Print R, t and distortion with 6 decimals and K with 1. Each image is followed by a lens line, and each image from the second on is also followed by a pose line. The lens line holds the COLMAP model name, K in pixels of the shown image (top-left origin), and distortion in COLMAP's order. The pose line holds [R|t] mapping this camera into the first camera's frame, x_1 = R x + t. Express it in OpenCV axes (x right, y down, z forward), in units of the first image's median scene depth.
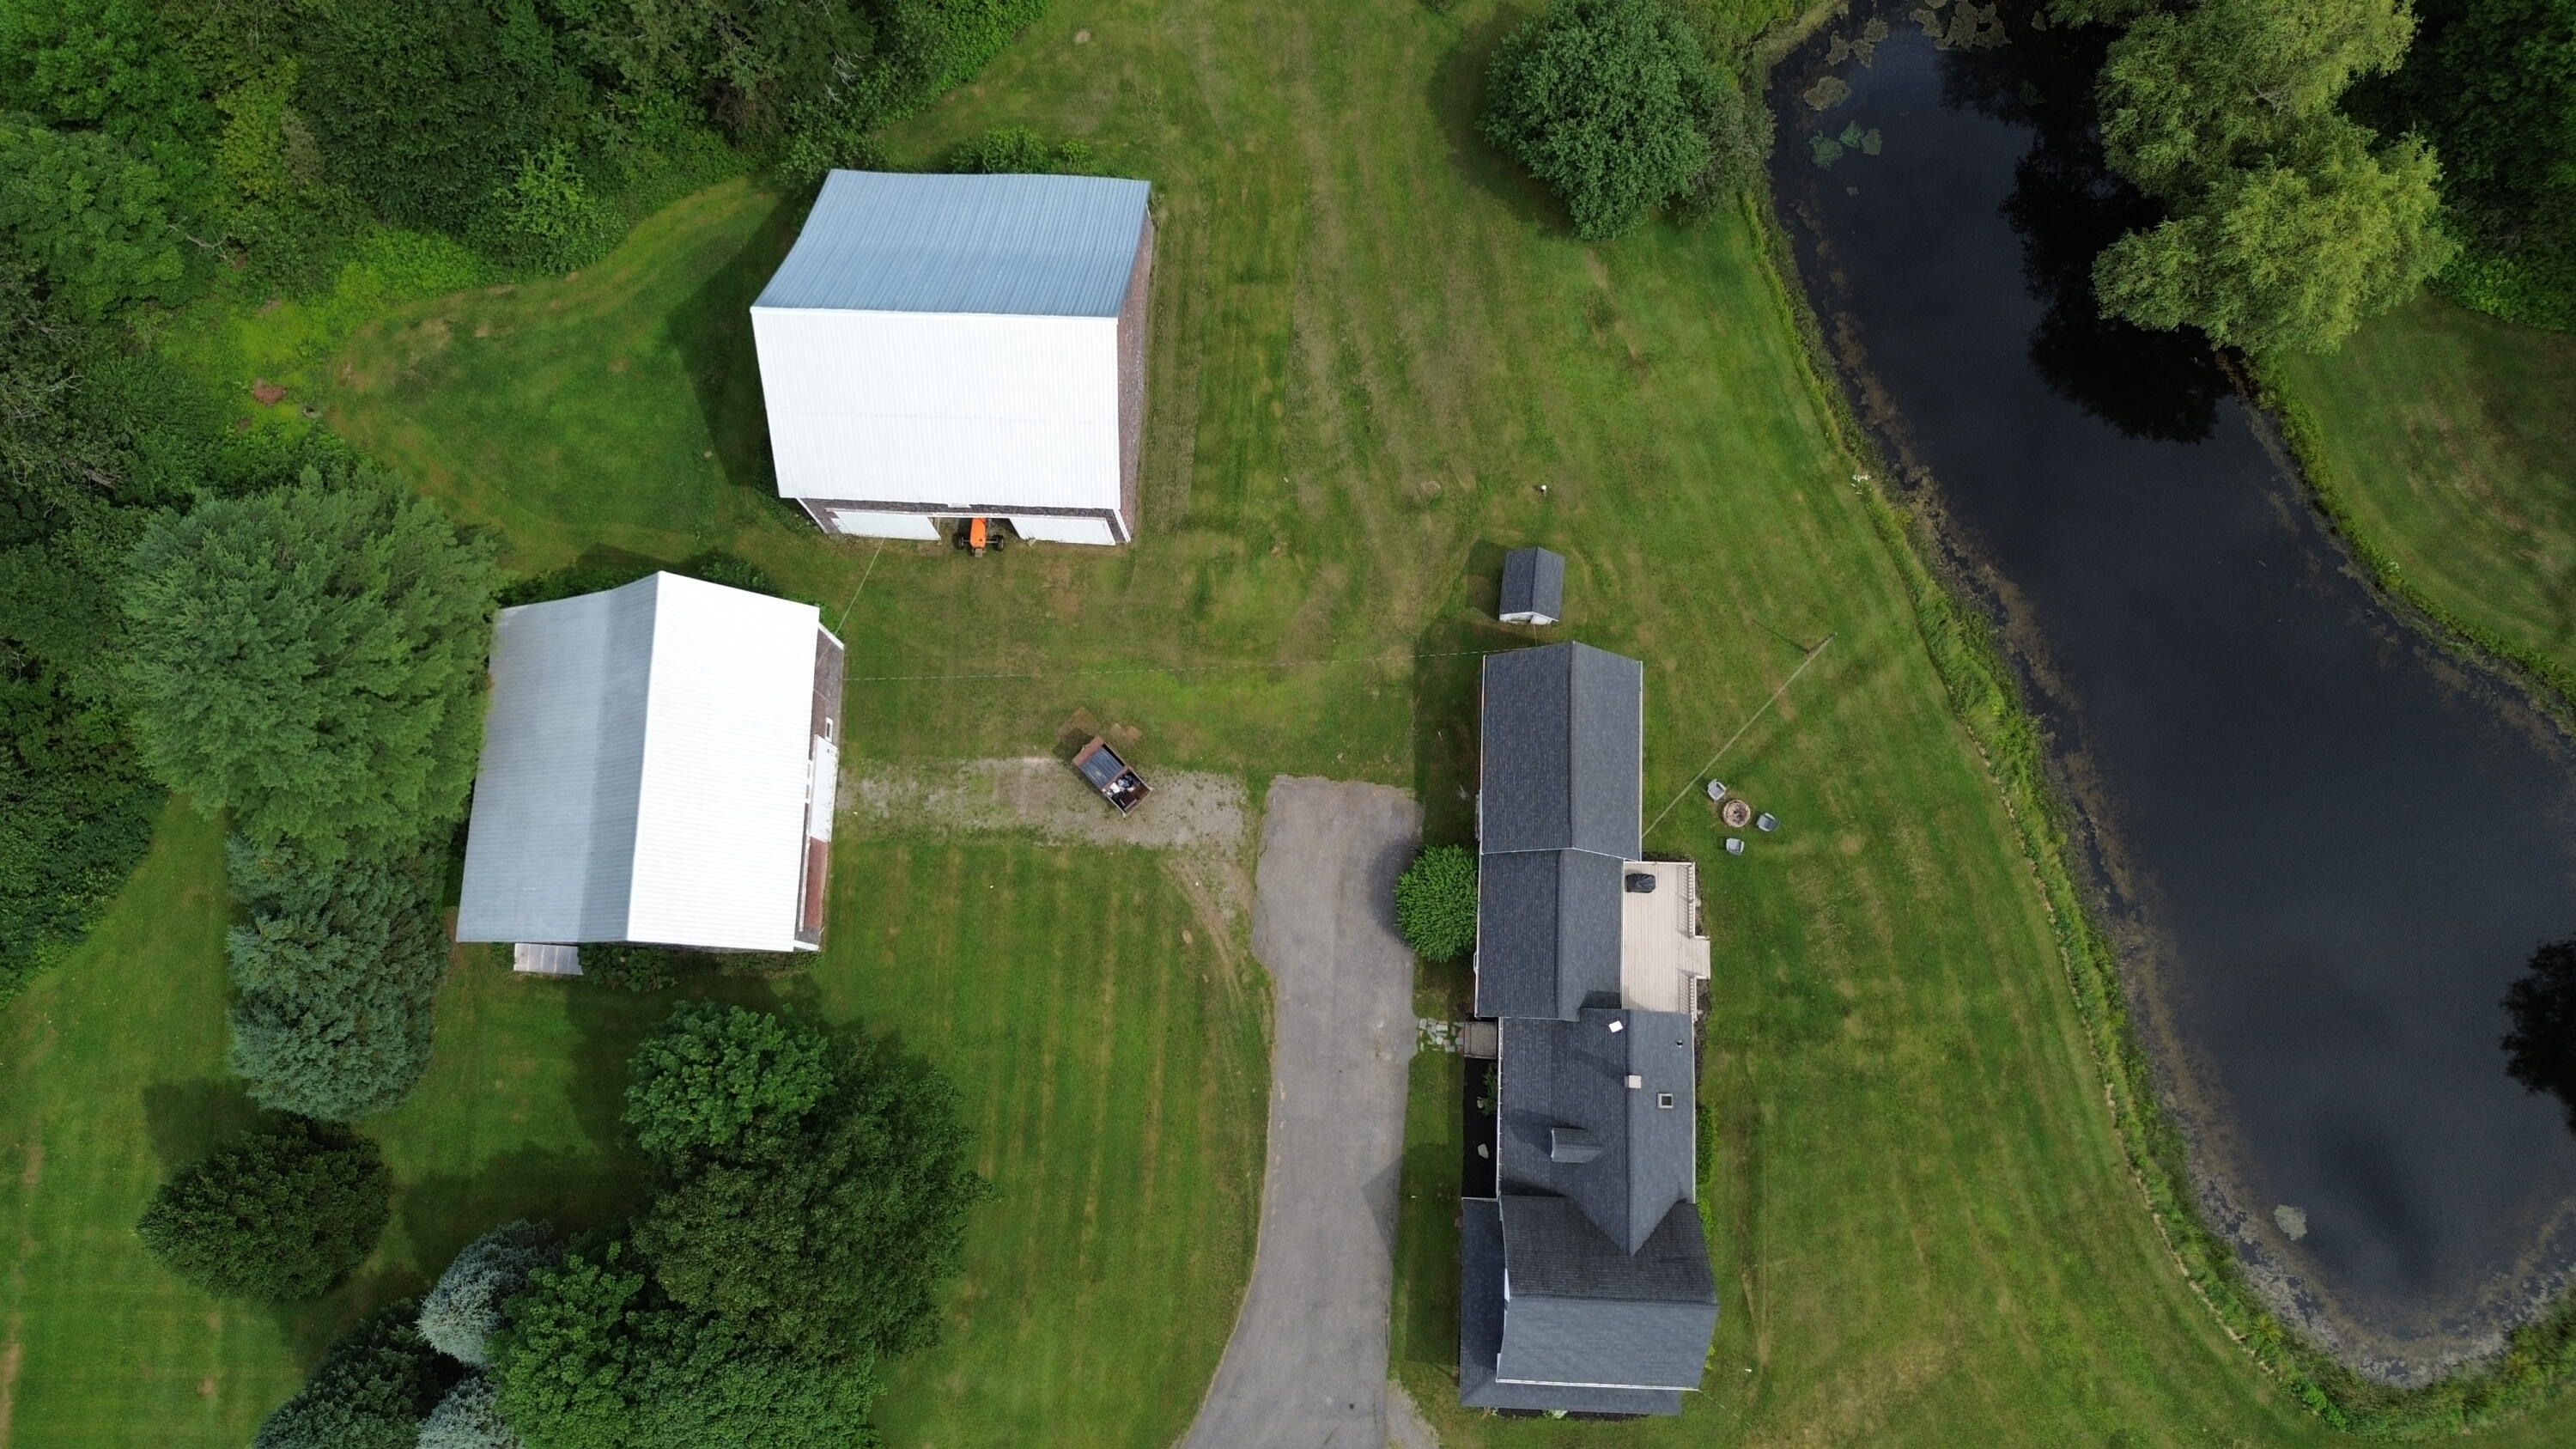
lens RADIAL K [[1876.9, 0, 1283.2], [0, 1876.9, 723.4], [0, 0, 1]] dist [0.034446, -0.029409]
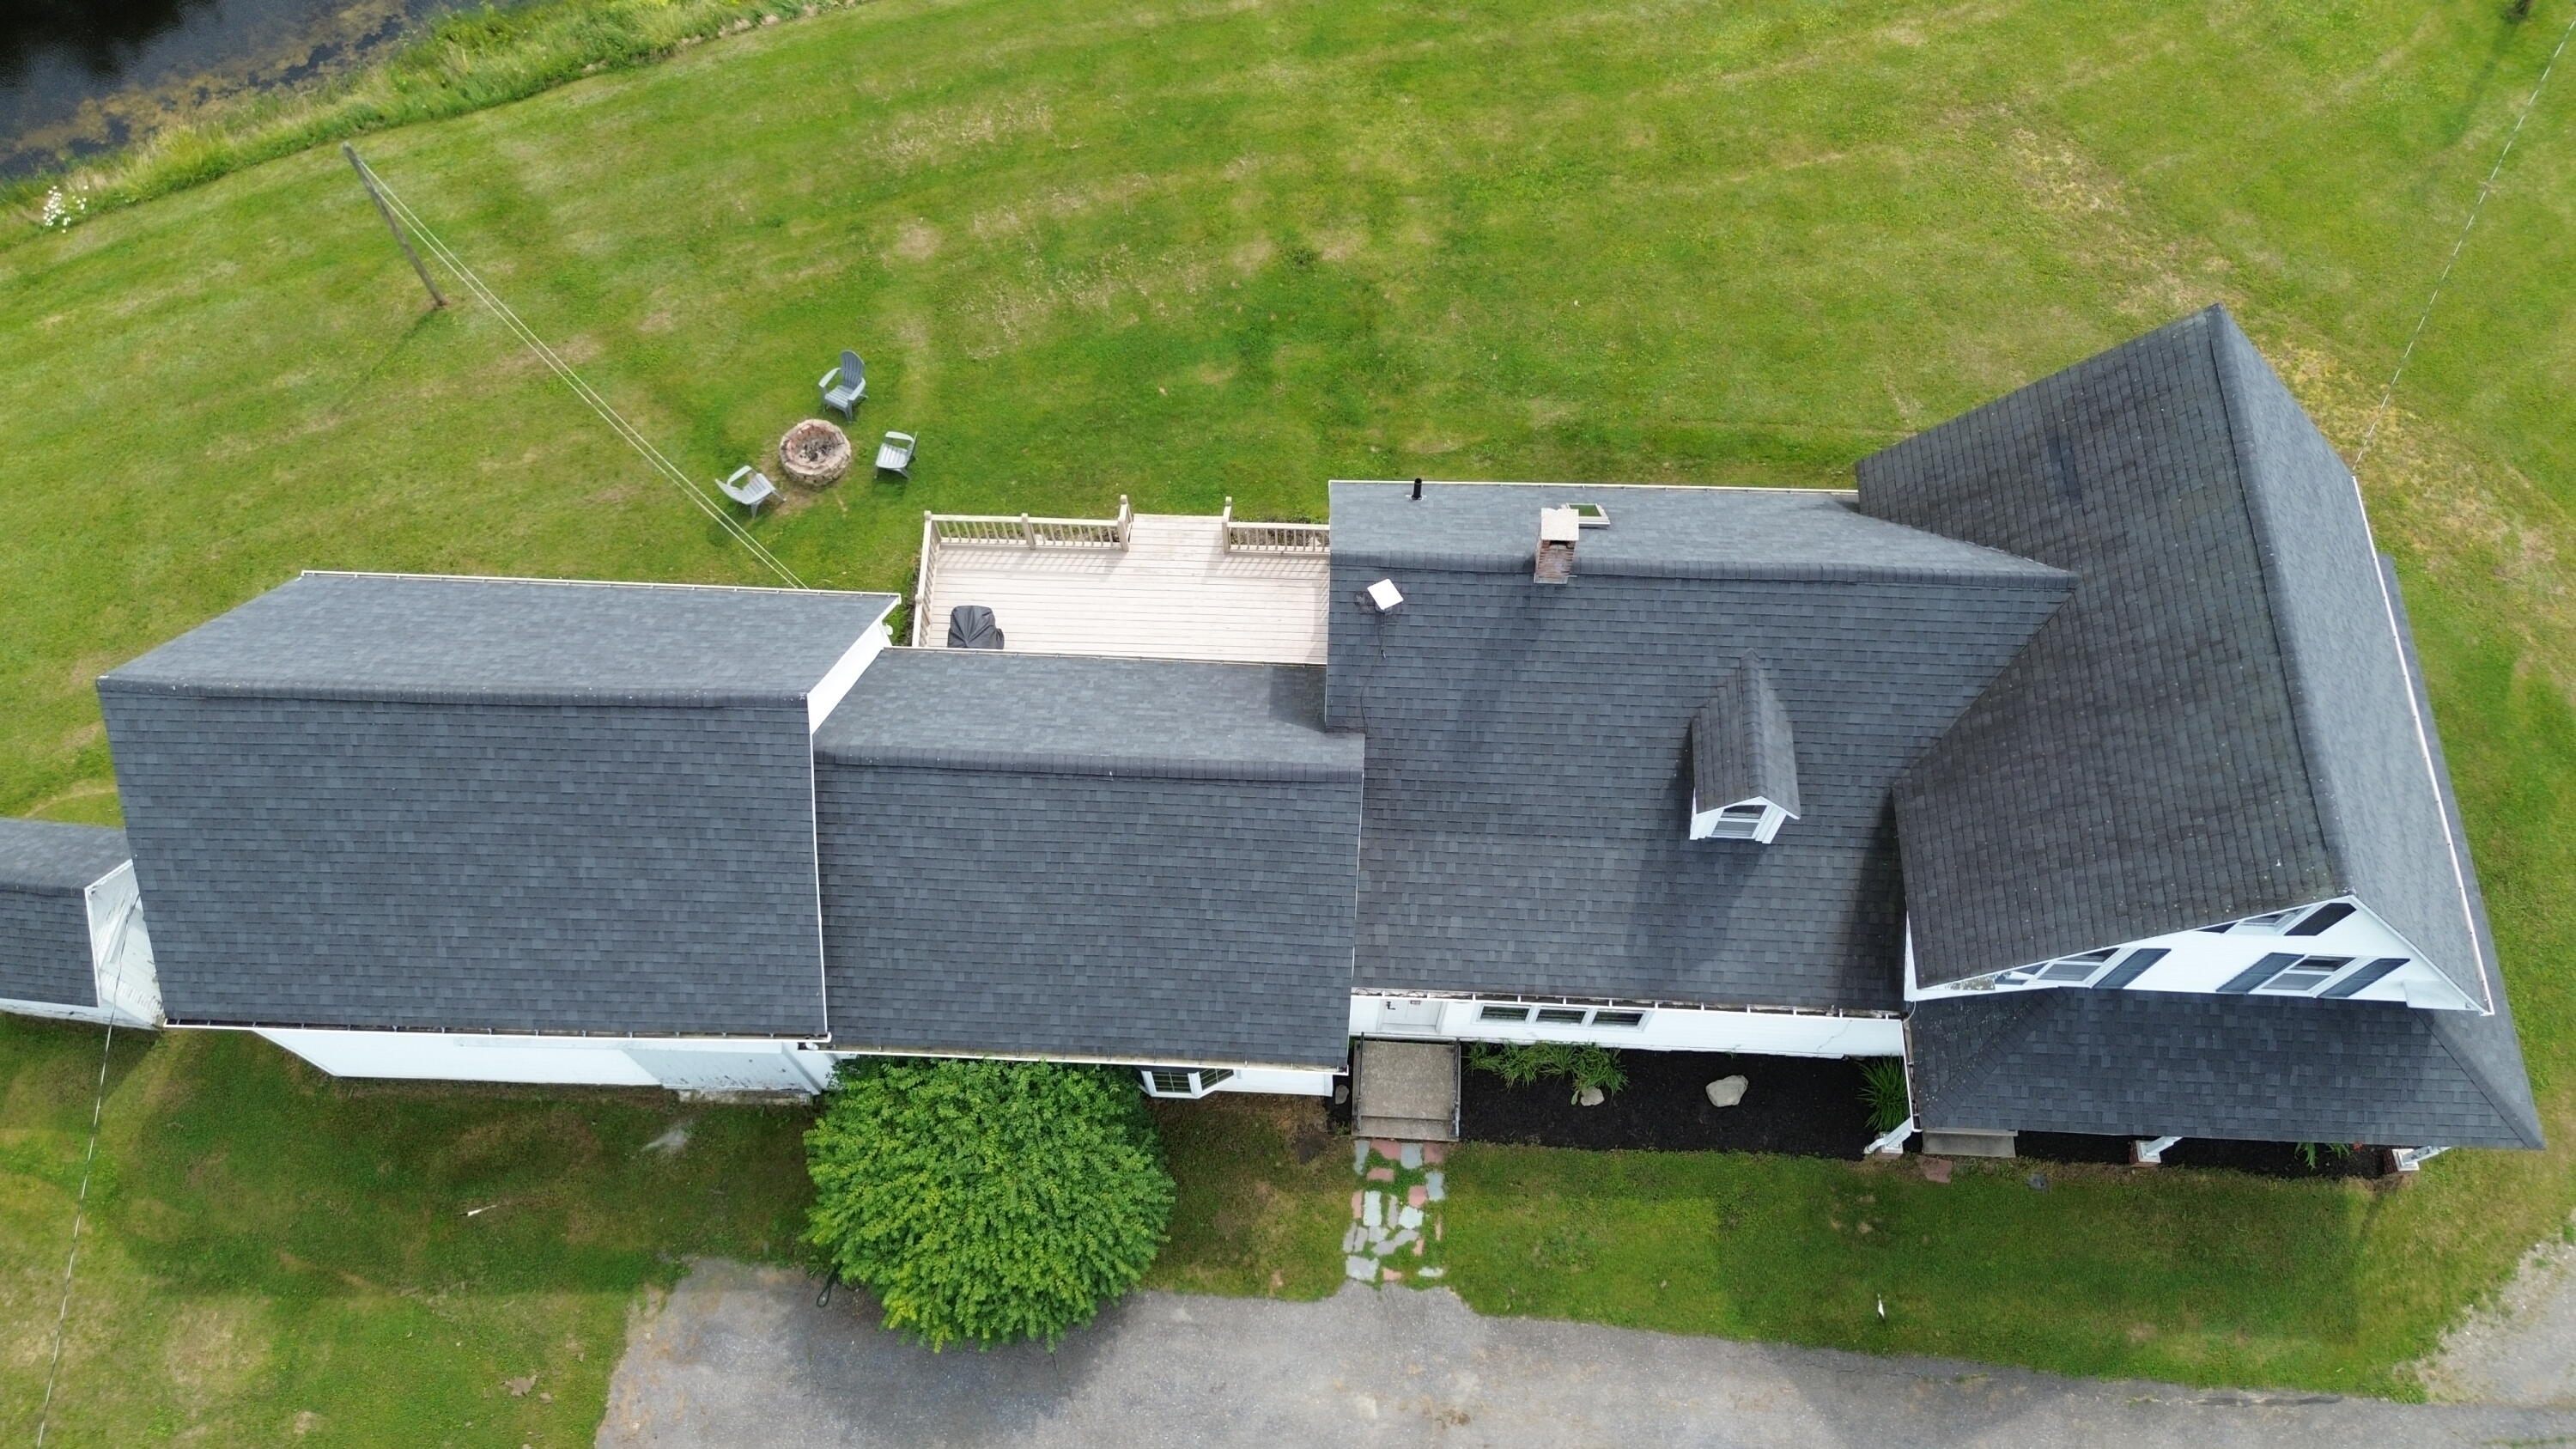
lens RADIAL K [[1876.9, 0, 1268.1], [0, 1876.9, 731.5], [0, 0, 1]] dist [0.034446, -0.029409]
pose [[-0.001701, -0.904513, 0.426444, 0.019380], [0.985062, 0.071914, 0.156463, 0.085345], [-0.172190, 0.420340, 0.890879, 0.666633]]
